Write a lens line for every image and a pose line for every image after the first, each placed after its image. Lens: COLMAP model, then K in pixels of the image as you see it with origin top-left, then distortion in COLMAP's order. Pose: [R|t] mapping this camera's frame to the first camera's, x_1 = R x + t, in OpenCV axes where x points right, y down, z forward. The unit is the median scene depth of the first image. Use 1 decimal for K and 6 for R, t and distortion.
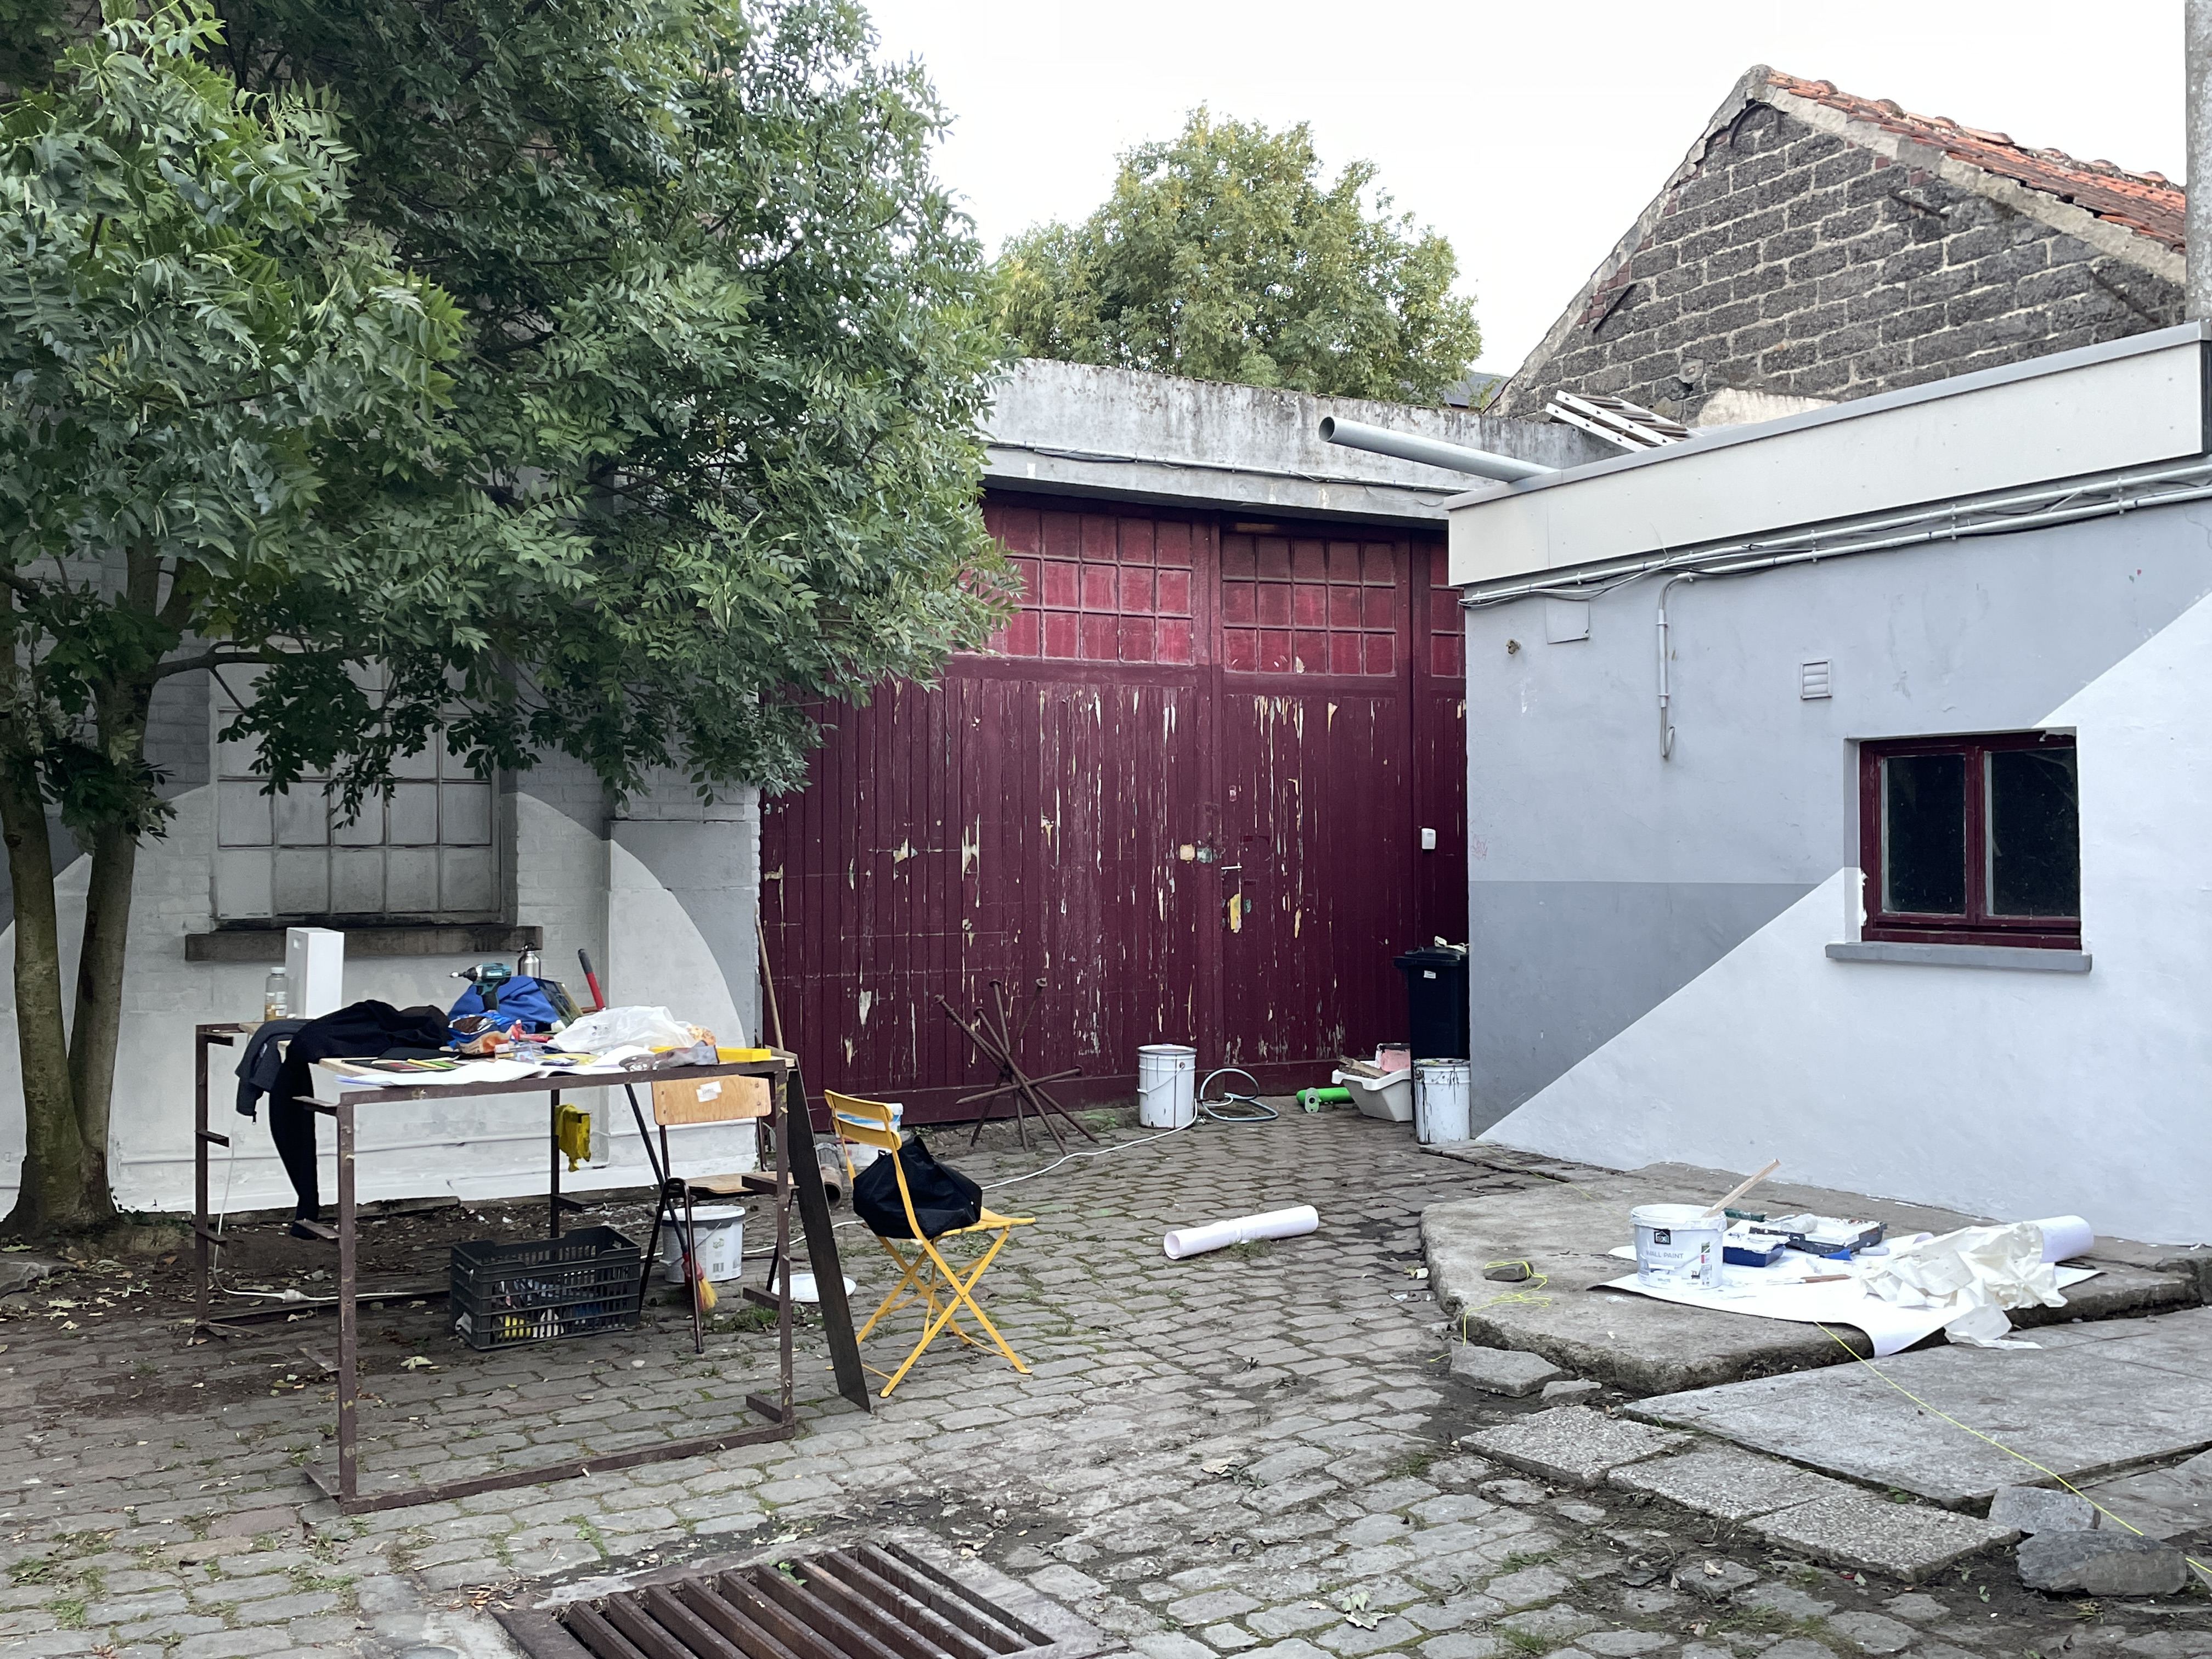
lens RADIAL K [[2126.3, 0, 1105.6], [0, 2126.3, 831.3], [0, 0, 1]] dist [0.045630, 0.000000]
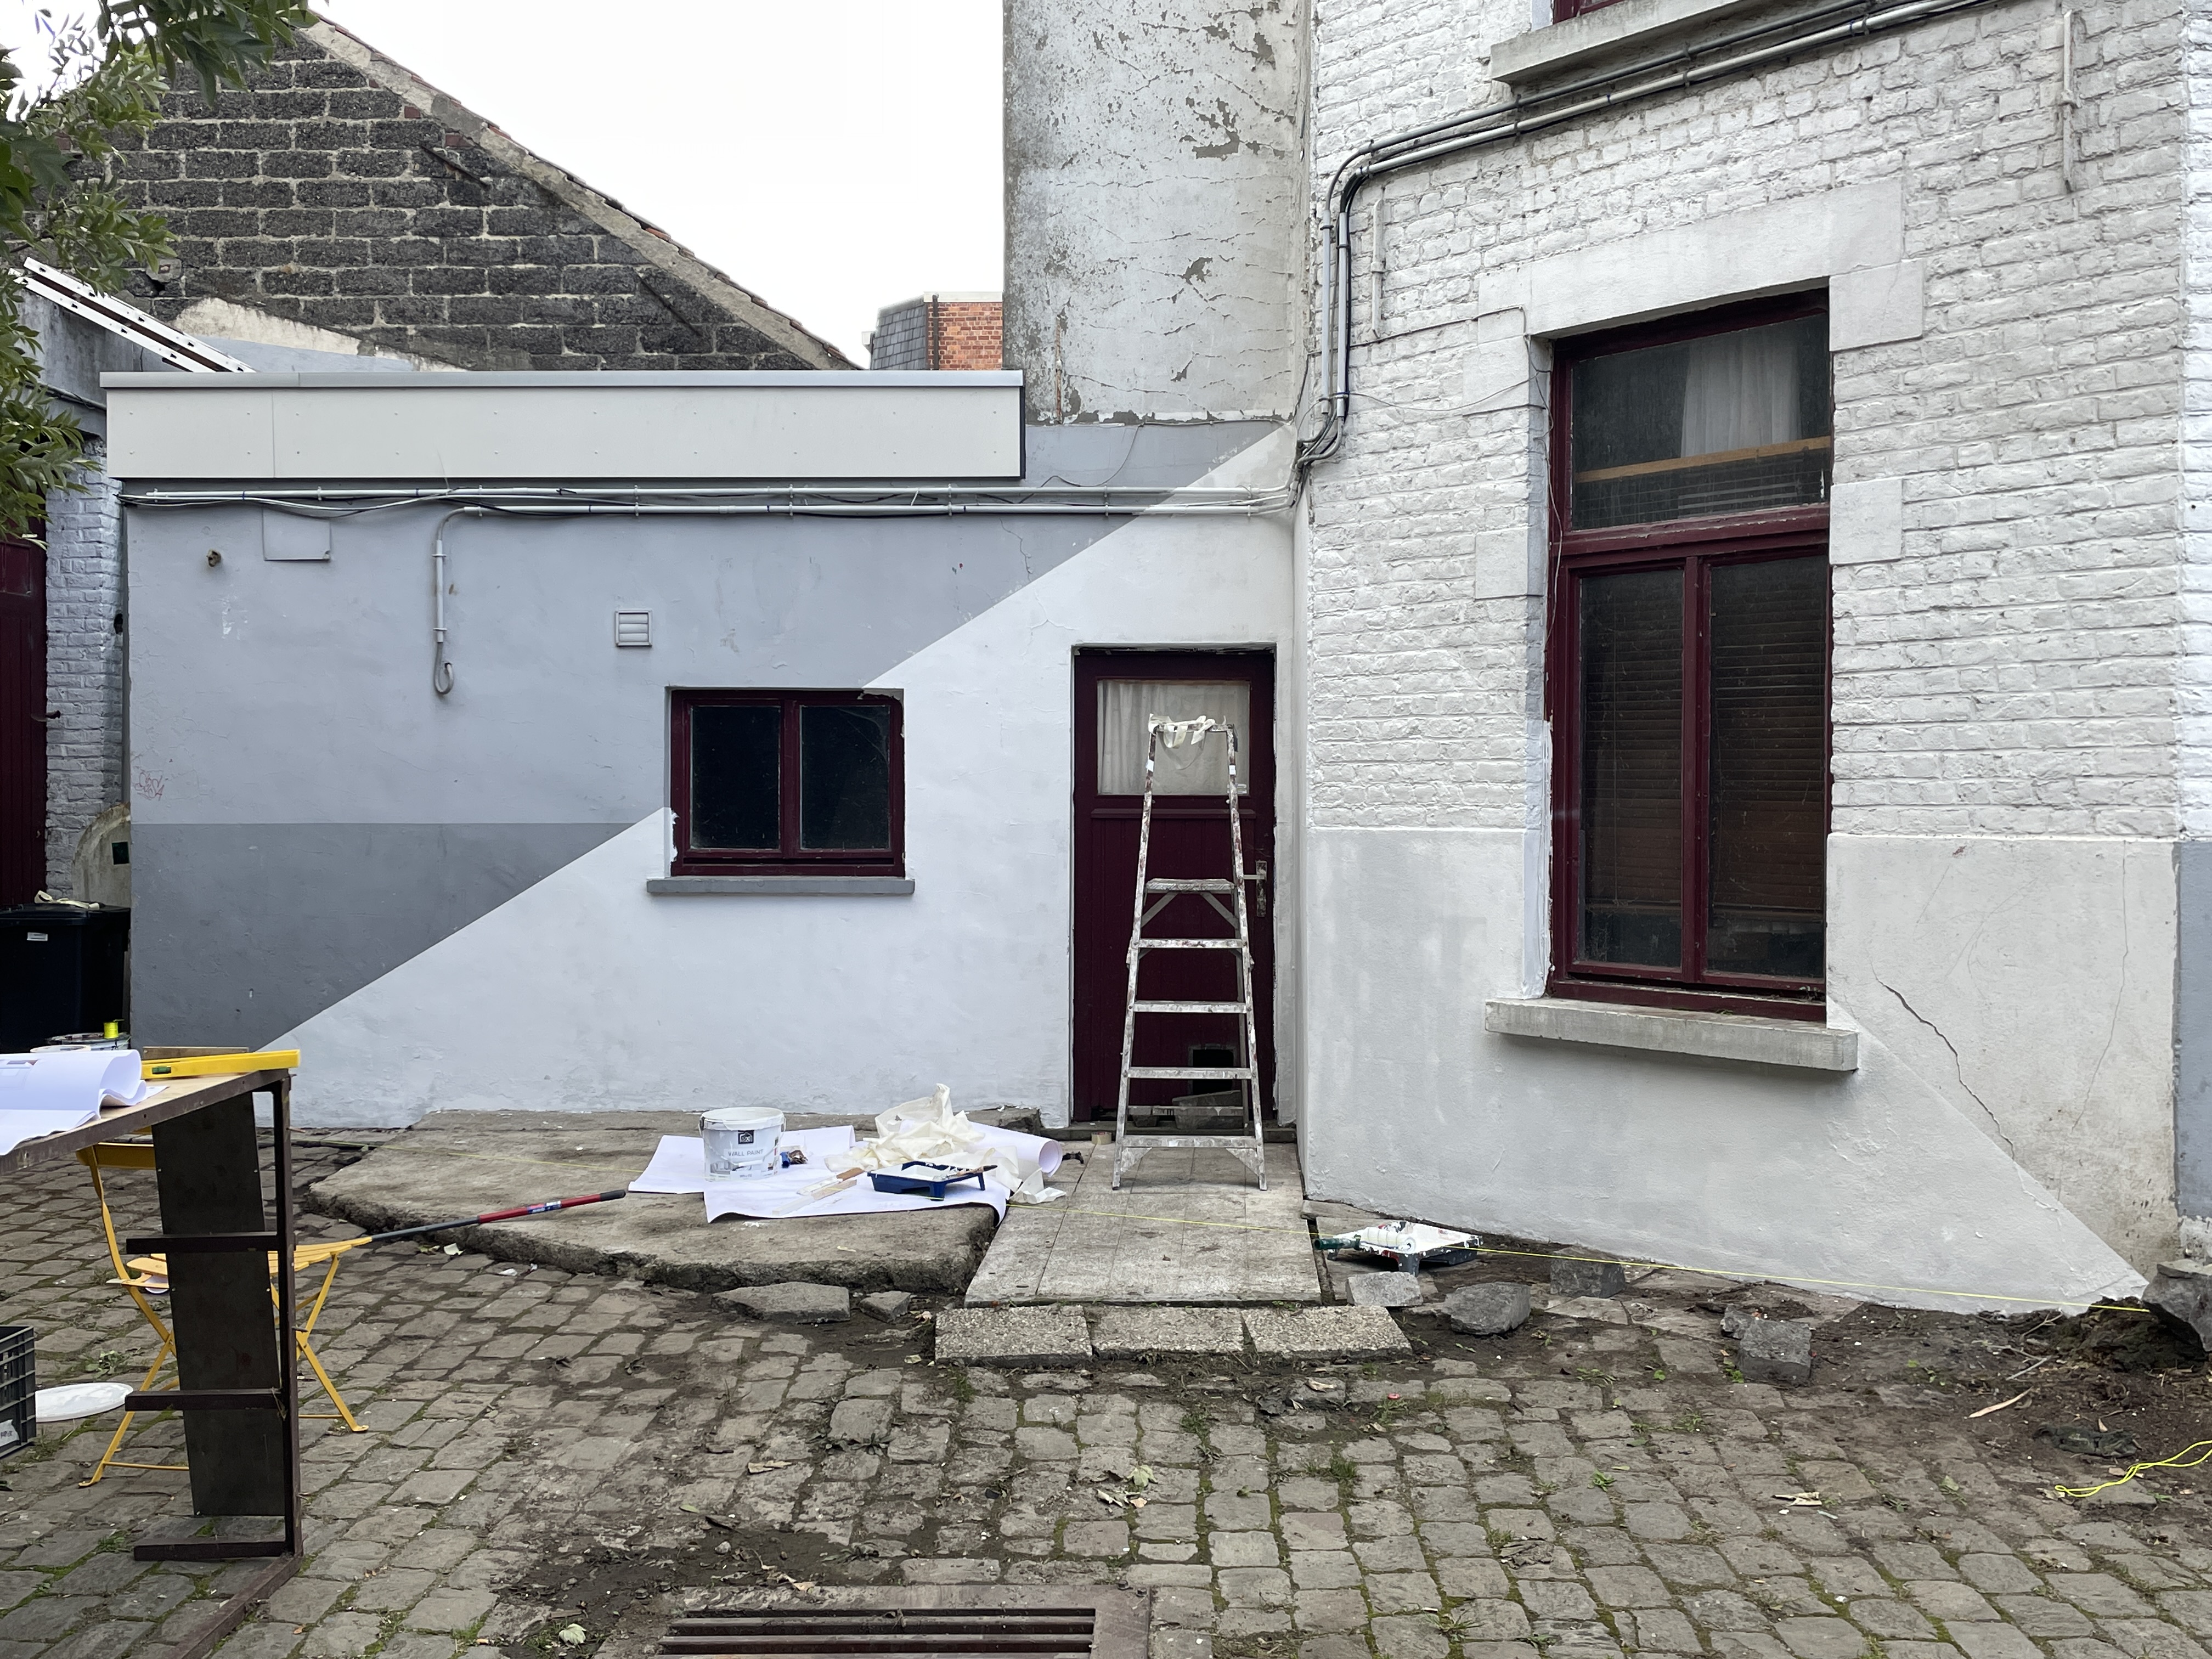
lens RADIAL K [[2082.3, 0, 1108.5], [0, 2082.3, 827.4], [0, 0, 1]] dist [0.038063, 0.000000]
pose [[0.540423, -0.006606, 0.841367, -0.372285], [-0.013386, 0.999775, 0.016448, 0.006120], [-0.841287, -0.020152, 0.540213, 0.228200]]
